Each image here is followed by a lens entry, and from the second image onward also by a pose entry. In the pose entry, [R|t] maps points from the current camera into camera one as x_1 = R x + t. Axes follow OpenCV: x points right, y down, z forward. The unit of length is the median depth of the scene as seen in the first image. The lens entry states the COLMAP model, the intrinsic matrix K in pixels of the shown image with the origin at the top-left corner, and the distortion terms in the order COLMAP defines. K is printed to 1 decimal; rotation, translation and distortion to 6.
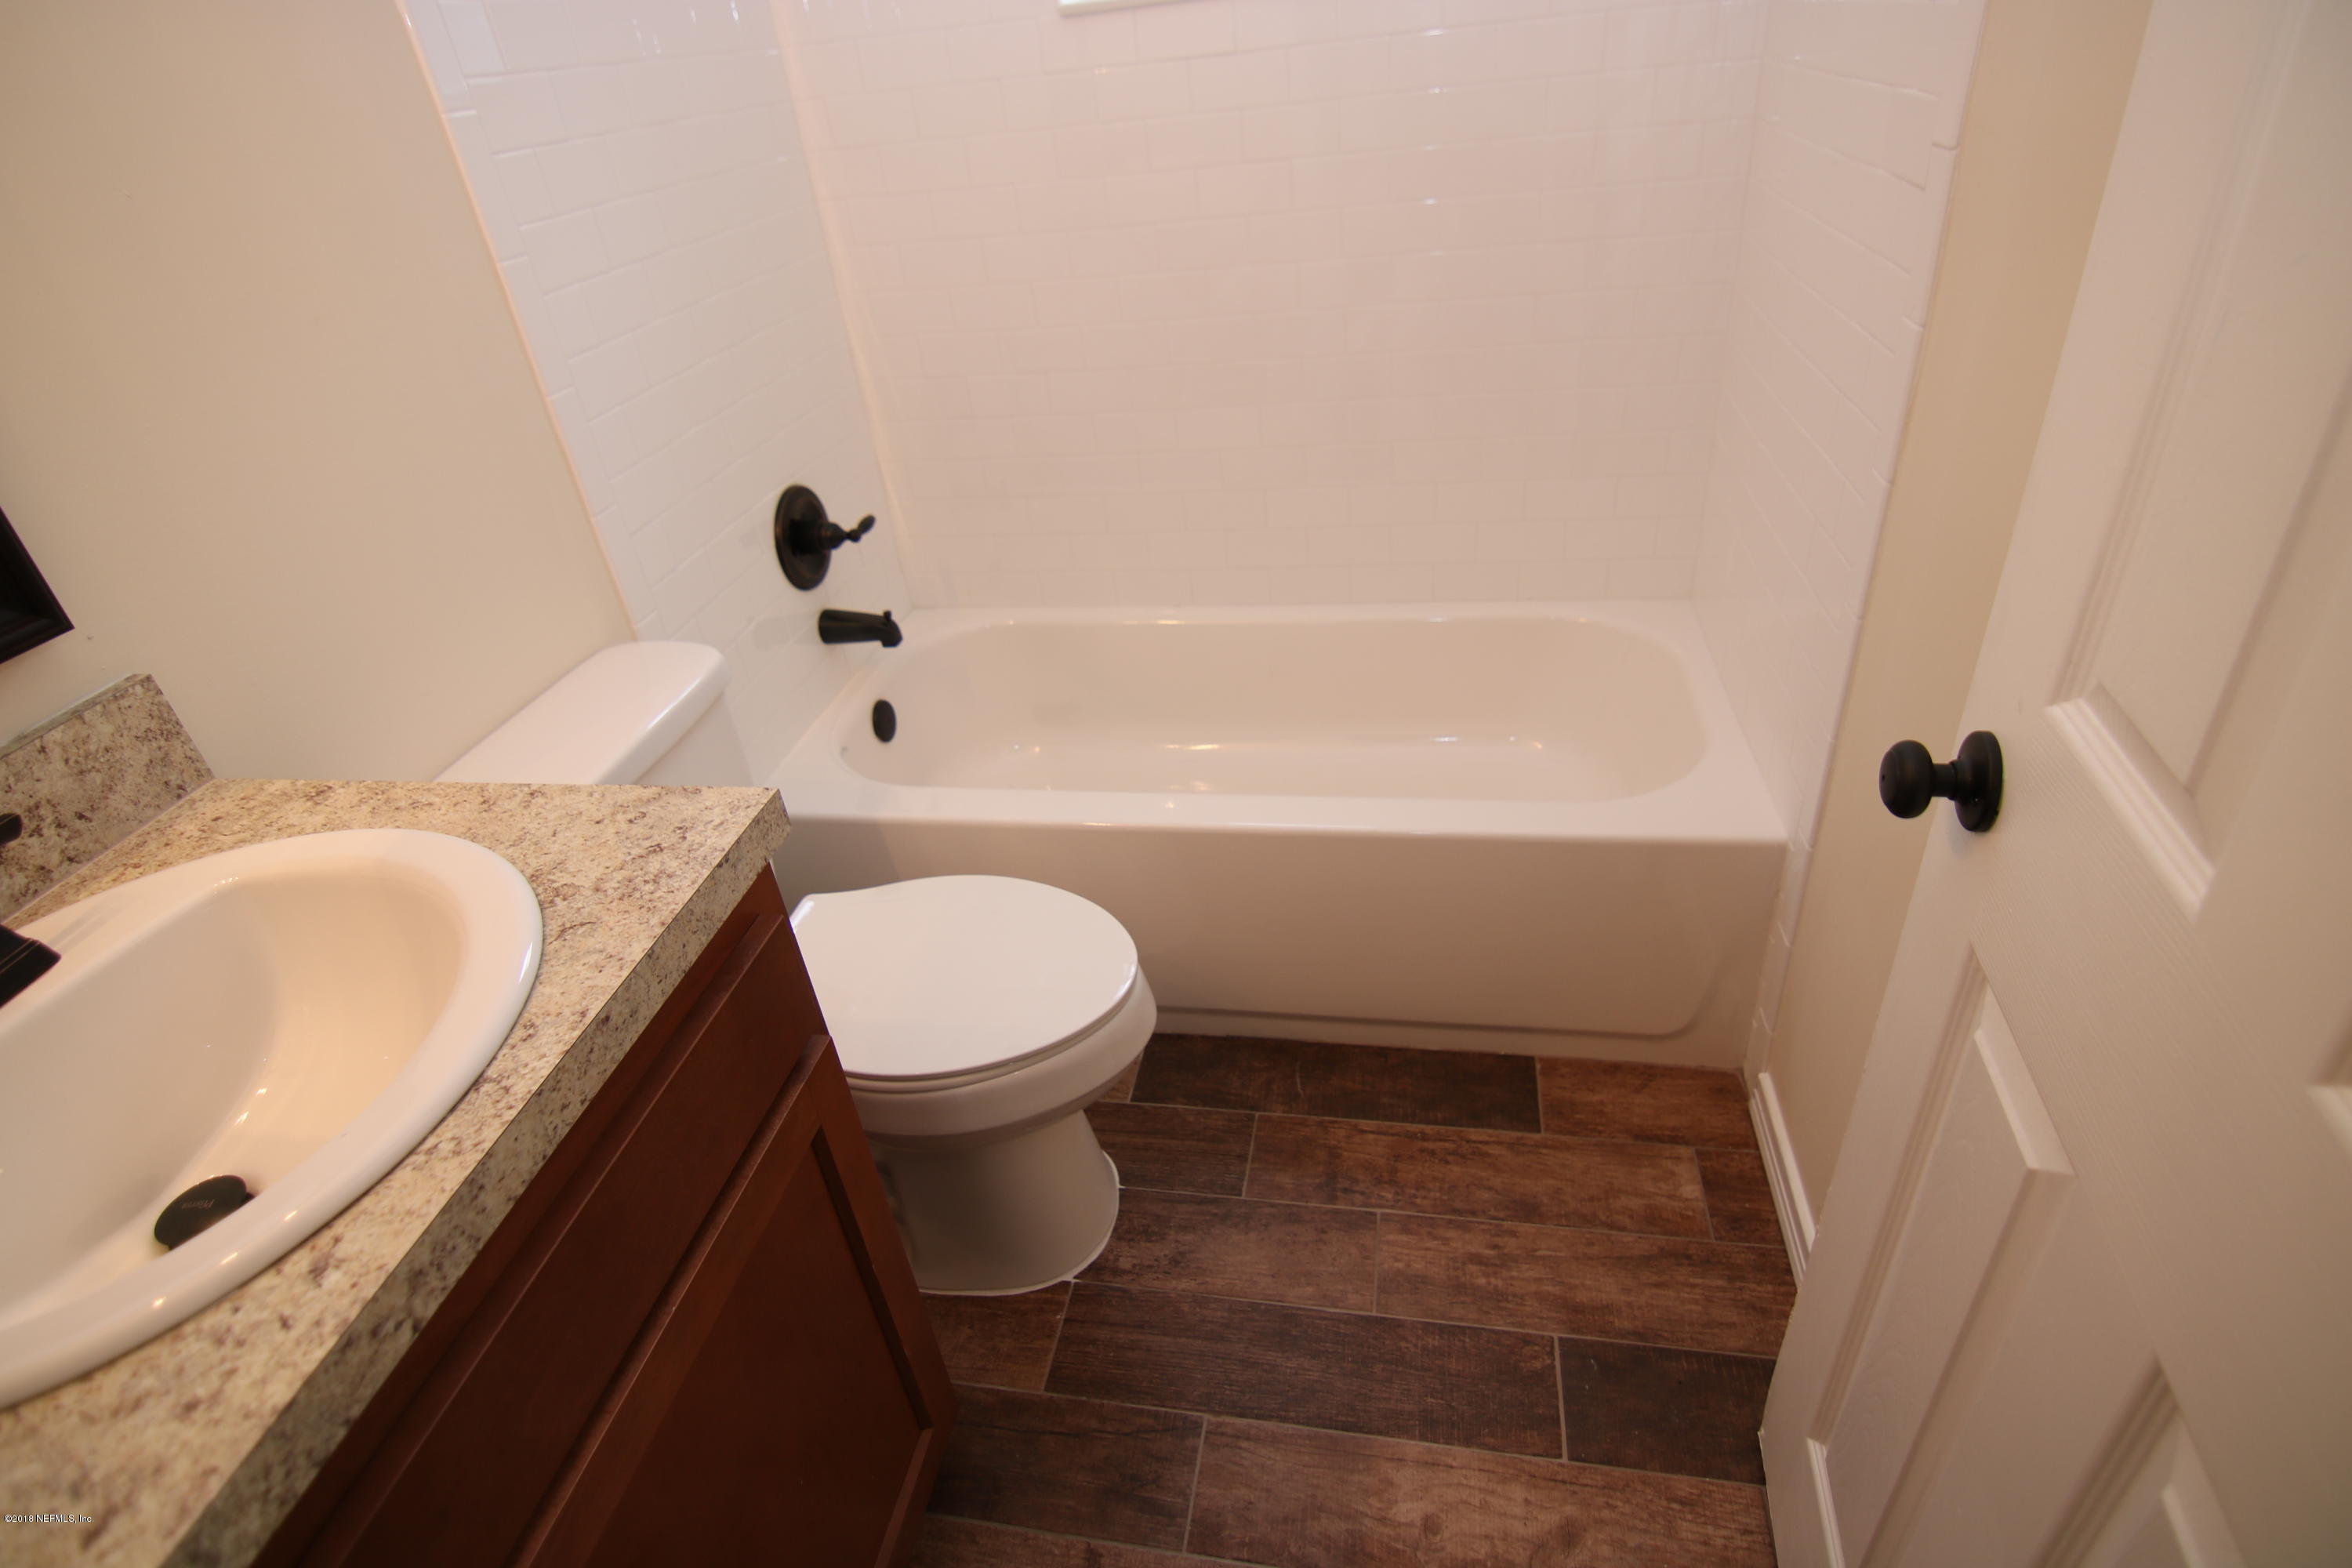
lens RADIAL K [[1191.9, 0, 1166.0], [0, 1191.9, 778.3], [0, 0, 1]] dist [-0.007874, -0.010740]
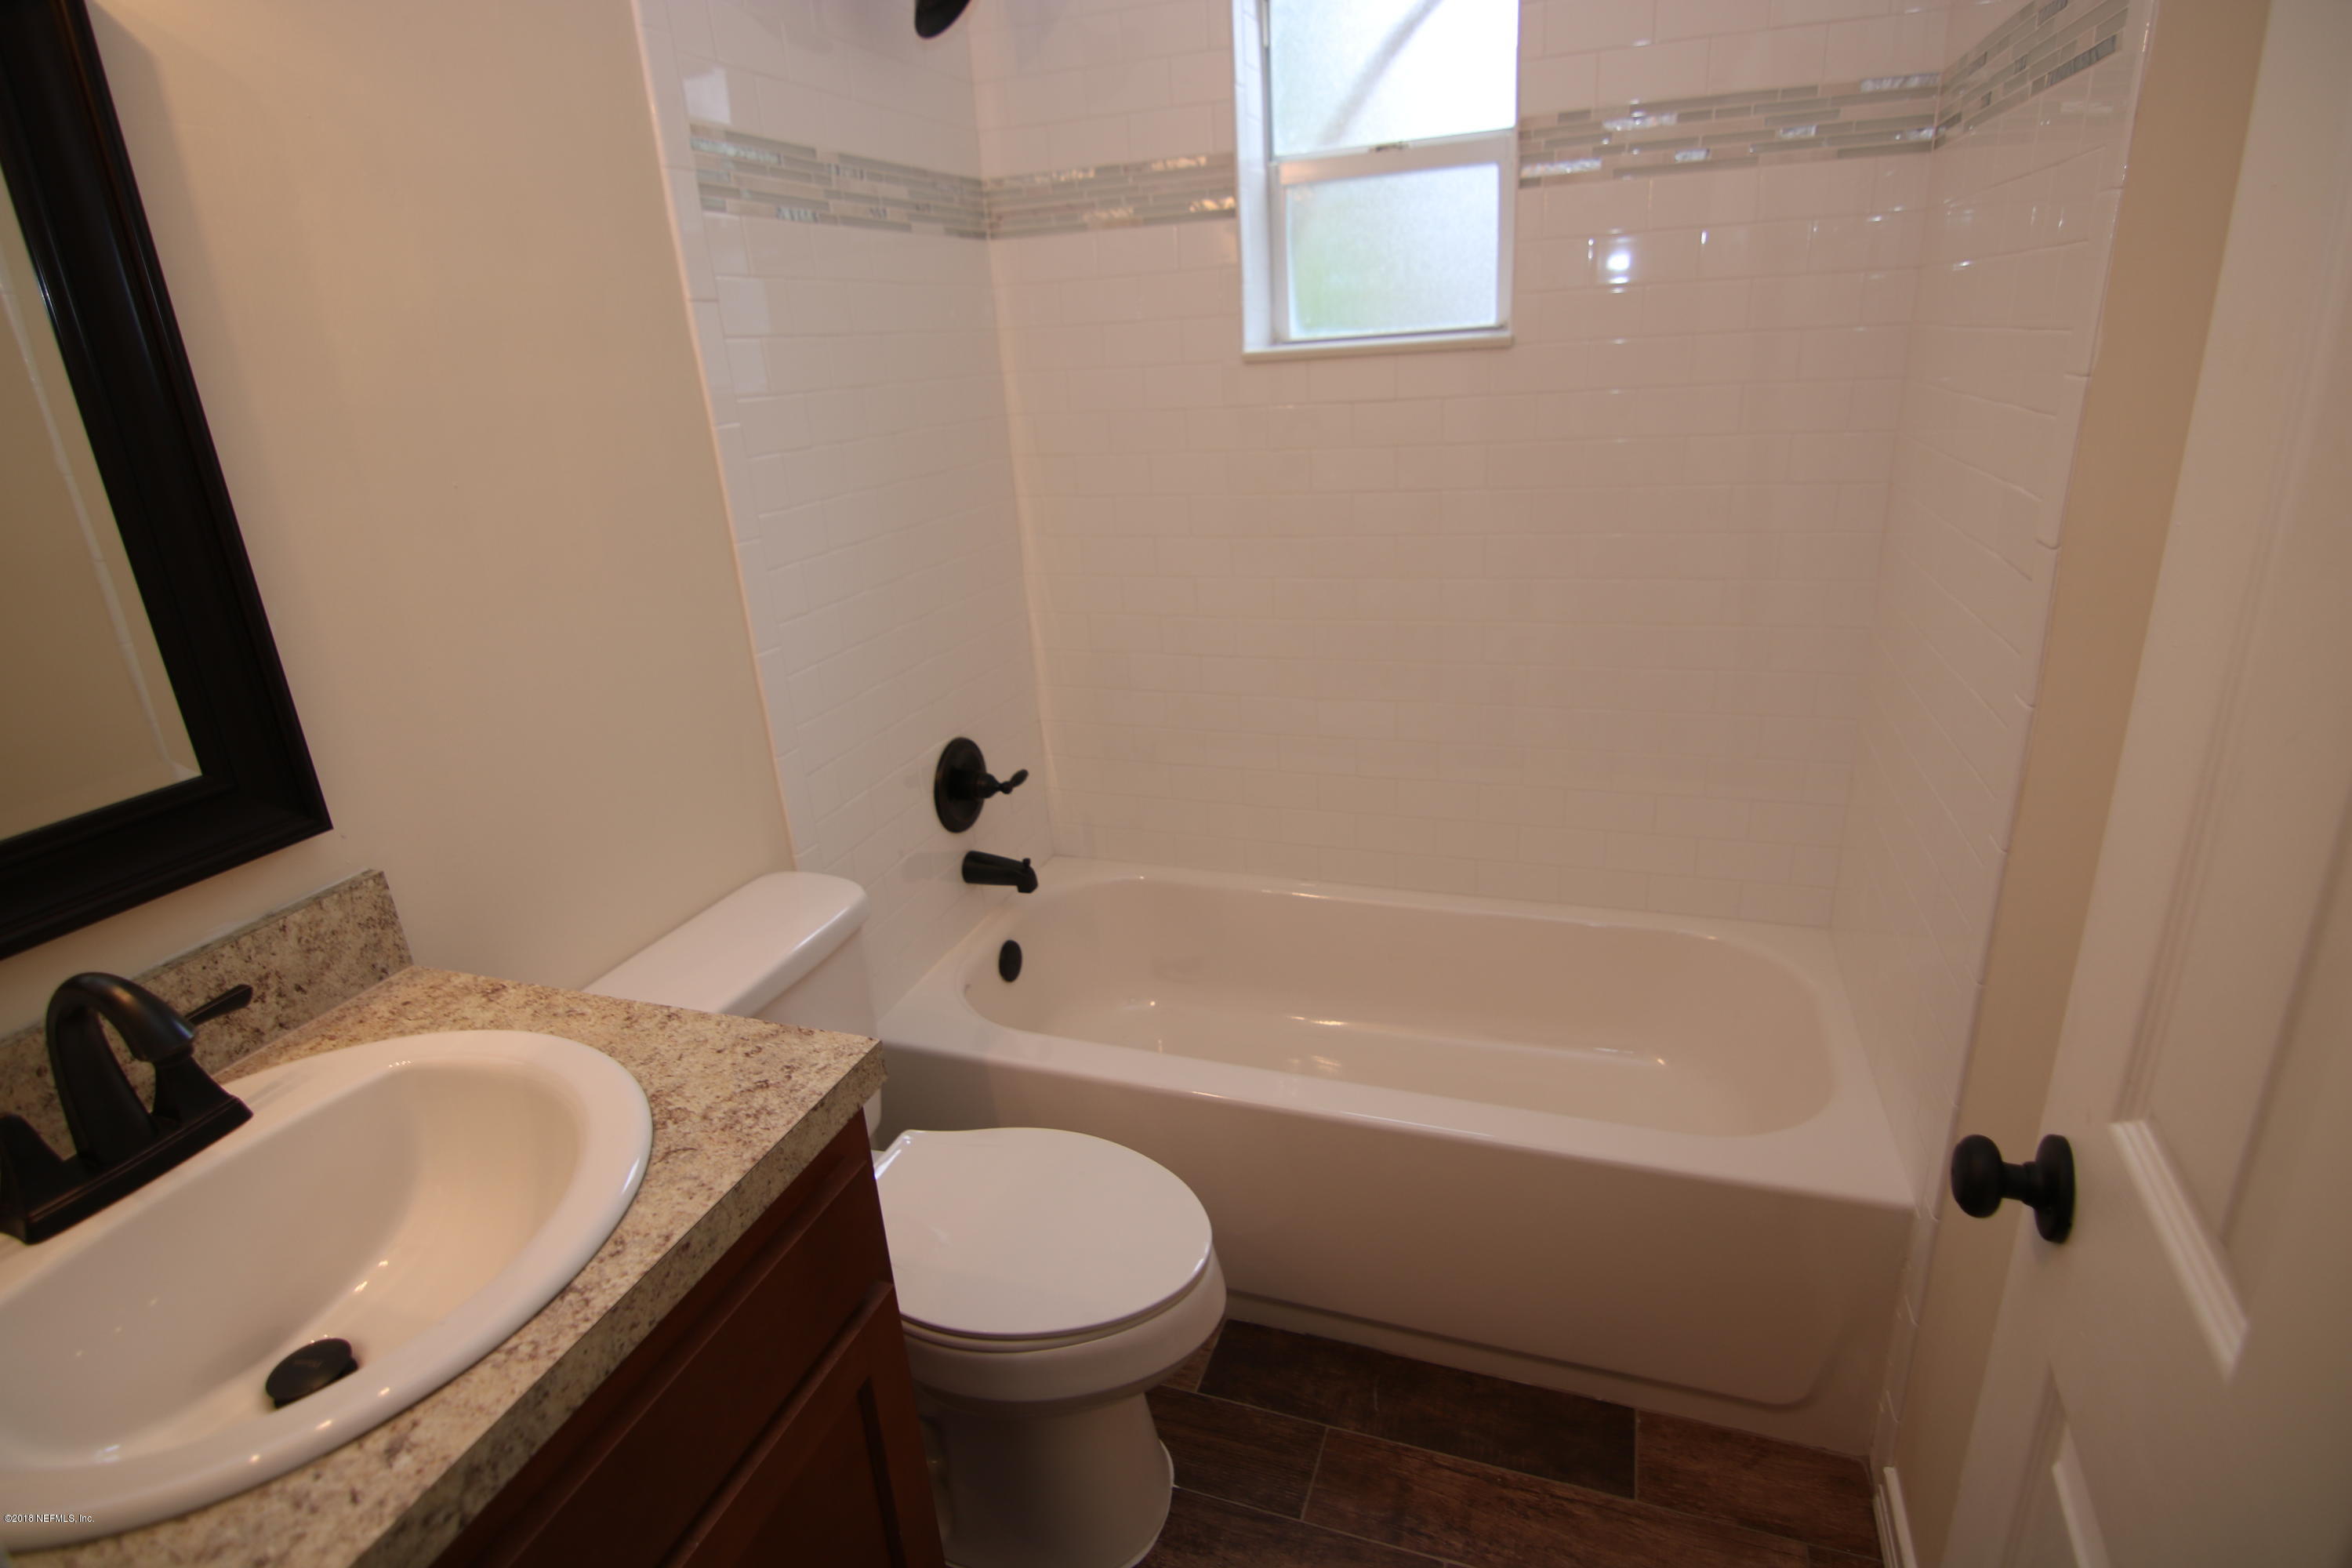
lens RADIAL K [[1191.9, 0, 1166.0], [0, 1191.9, 778.3], [0, 0, 1]] dist [-0.007874, -0.010740]
pose [[0.986744, 0.092407, -0.133409, 0.055423], [-0.117474, 0.973878, -0.194321, -0.043871], [0.111968, 0.207417, 0.971824, -0.079655]]
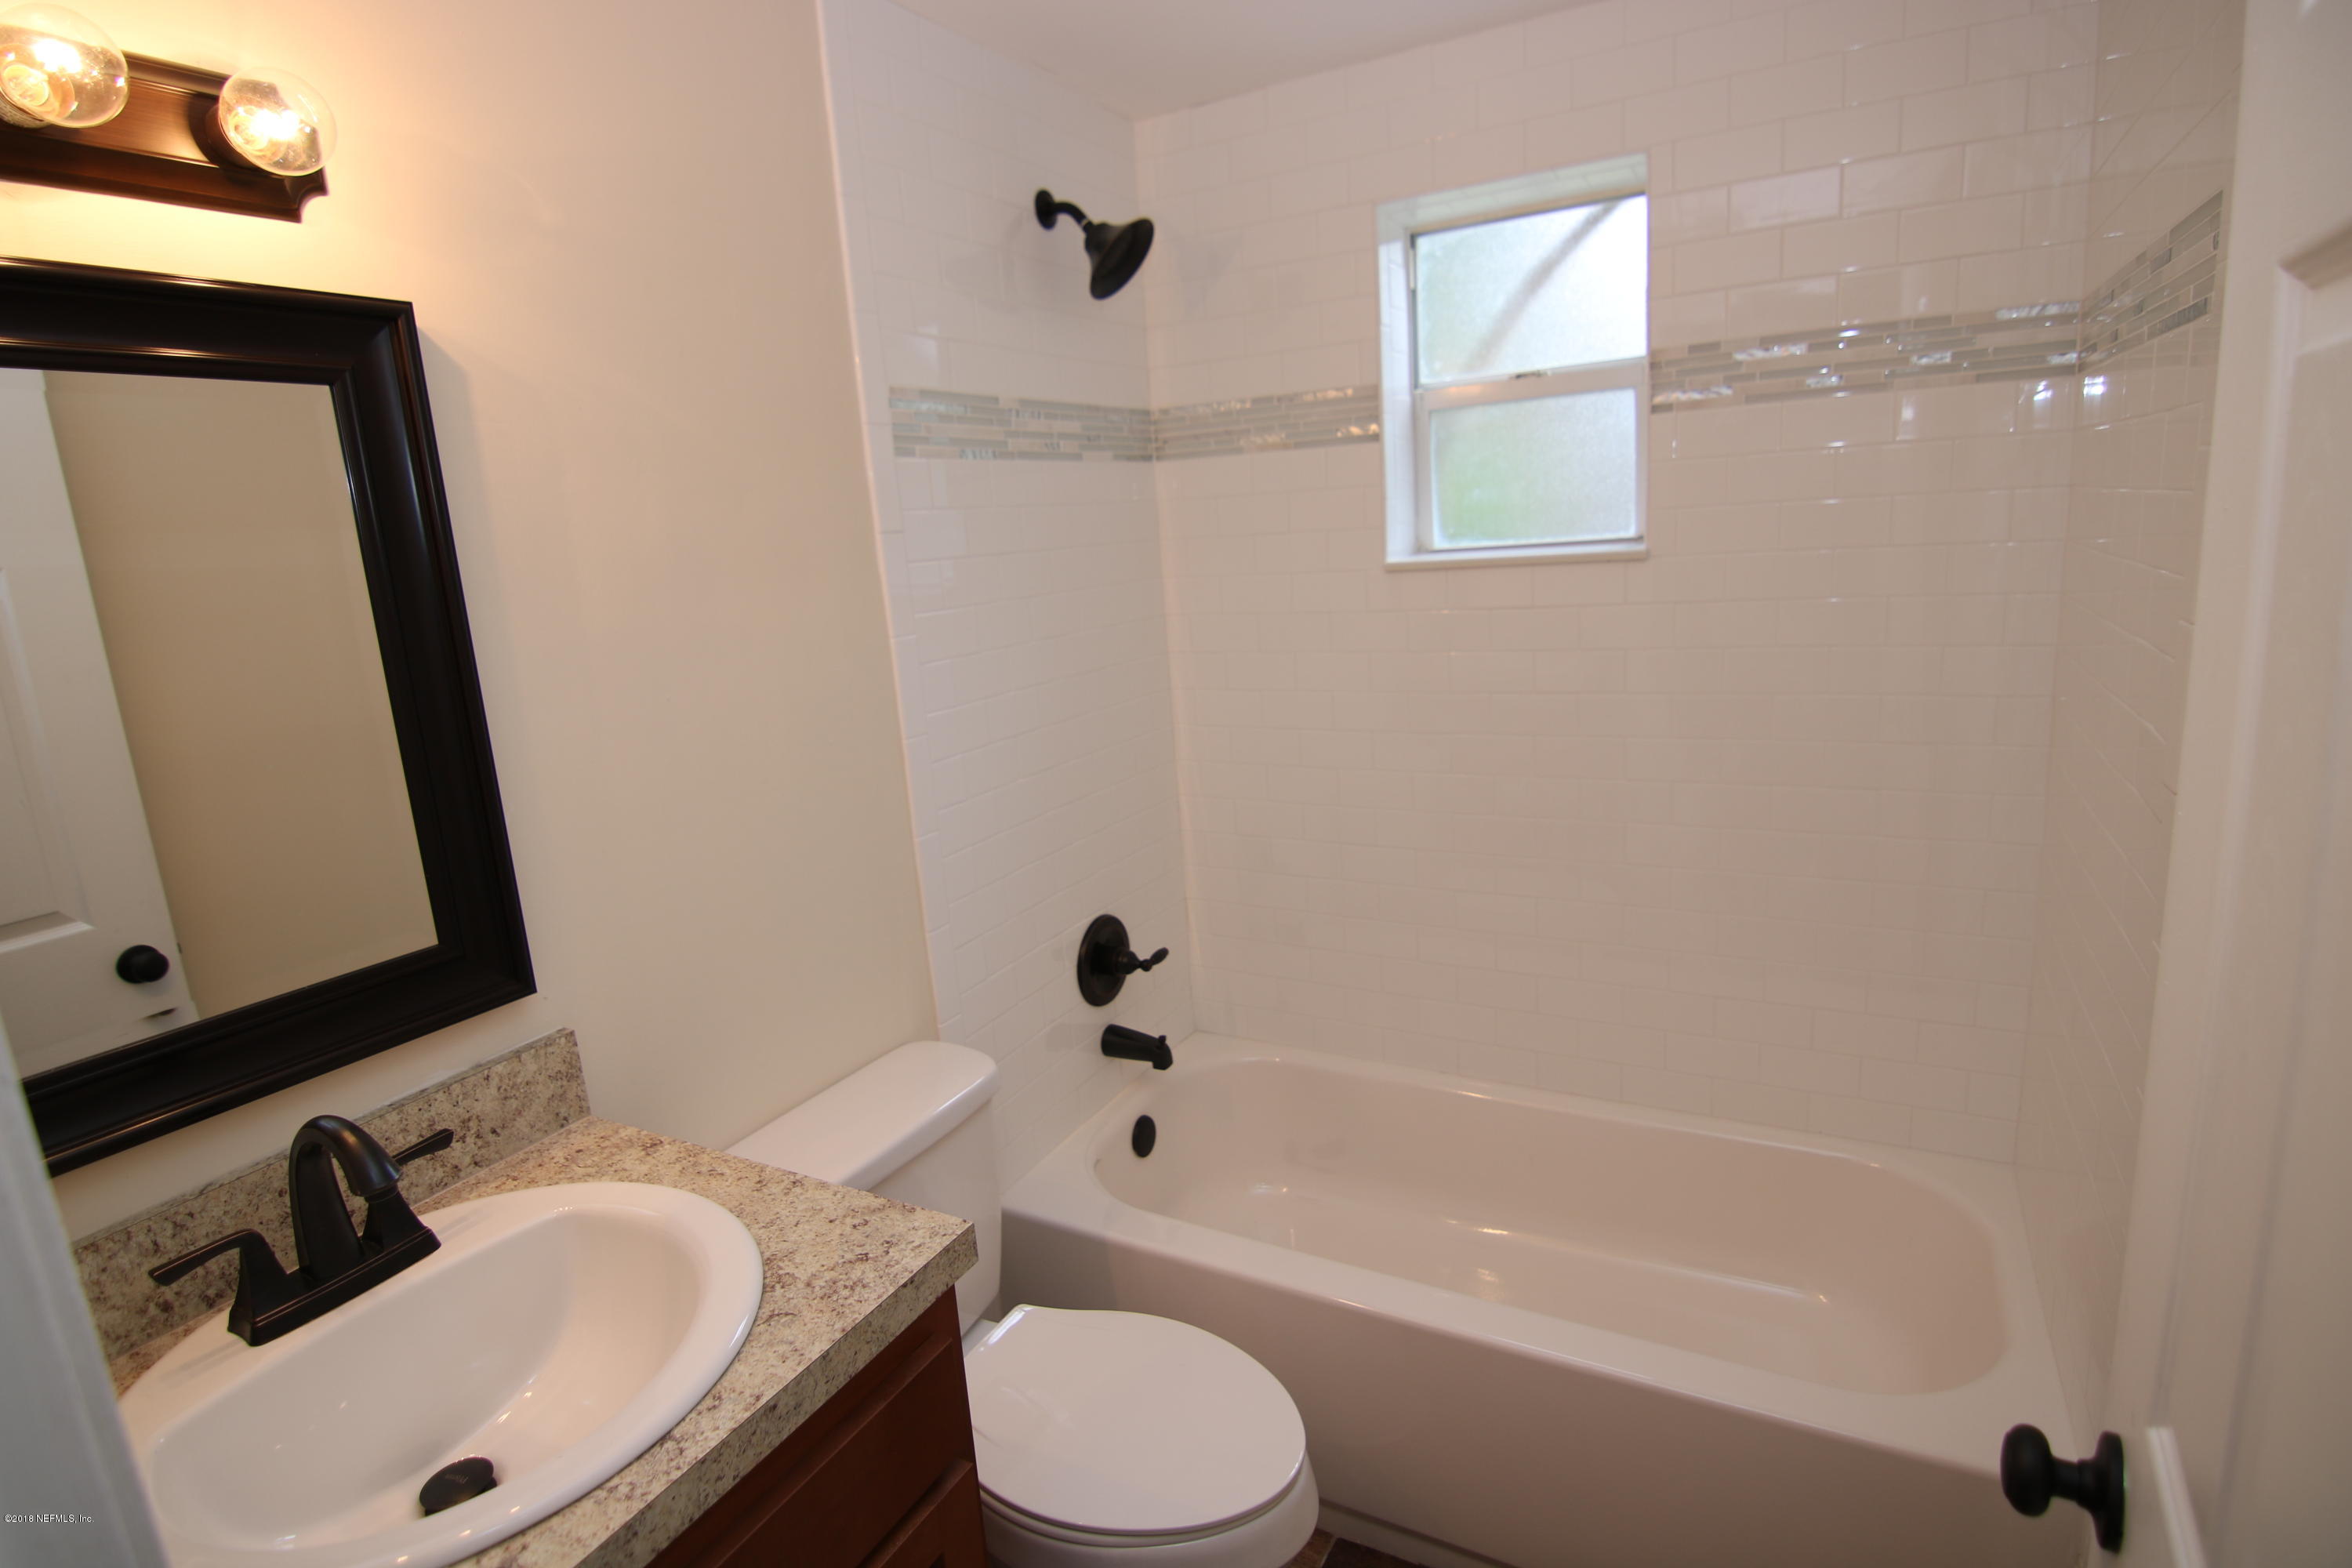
lens RADIAL K [[1191.9, 0, 1166.0], [0, 1191.9, 778.3], [0, 0, 1]] dist [-0.007874, -0.010740]
pose [[0.949879, 0.100432, -0.296048, 0.160189], [-0.191208, 0.935849, -0.296017, -0.091570], [0.247327, 0.337786, 0.908146, -0.170296]]
